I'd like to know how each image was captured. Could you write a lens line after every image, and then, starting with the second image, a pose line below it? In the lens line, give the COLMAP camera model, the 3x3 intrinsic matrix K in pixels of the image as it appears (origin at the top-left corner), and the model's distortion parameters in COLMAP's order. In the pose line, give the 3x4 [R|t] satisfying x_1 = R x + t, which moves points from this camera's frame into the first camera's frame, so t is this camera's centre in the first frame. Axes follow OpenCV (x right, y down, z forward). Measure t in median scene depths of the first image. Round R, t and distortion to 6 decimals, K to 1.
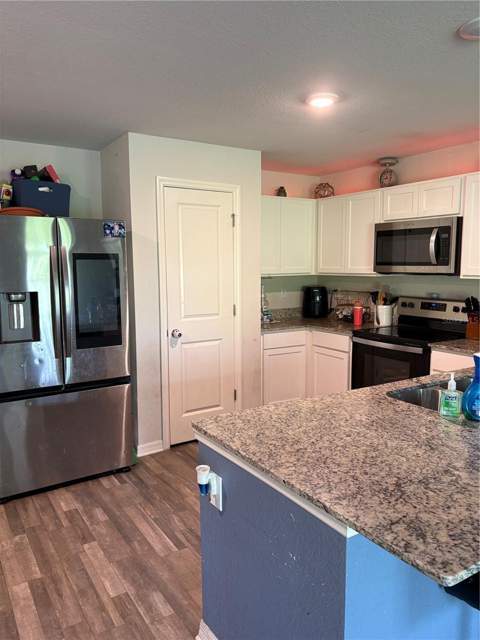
lens RADIAL K [[485.3, 0, 241.5], [0, 485.3, 323.8], [0, 0, 1]] dist [0.042362, -0.050030]
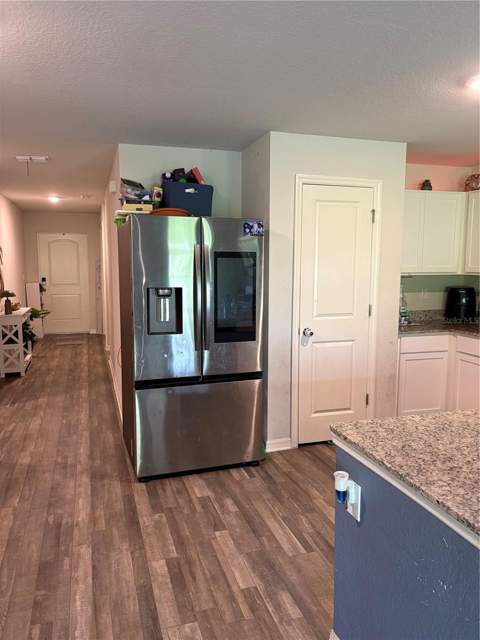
lens RADIAL K [[485.3, 0, 240.6], [0, 485.3, 322.9], [0, 0, 1]] dist [0.042362, -0.050030]
pose [[0.966026, 0.039789, -0.255366, -0.017665], [-0.039250, 0.999203, 0.007205, -0.000833], [0.255449, 0.003063, 0.966818, 0.008372]]
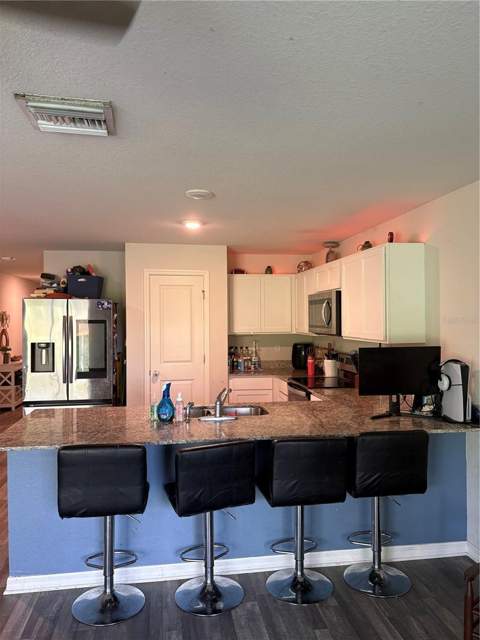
lens RADIAL K [[485.3, 0, 240.9], [0, 485.3, 321.8], [0, 0, 1]] dist [0.042362, -0.050030]
pose [[0.917913, 0.001441, -0.396779, 0.728086], [-0.048482, 0.992908, -0.108551, 0.012889], [0.393808, 0.118877, 0.911473, -0.254955]]
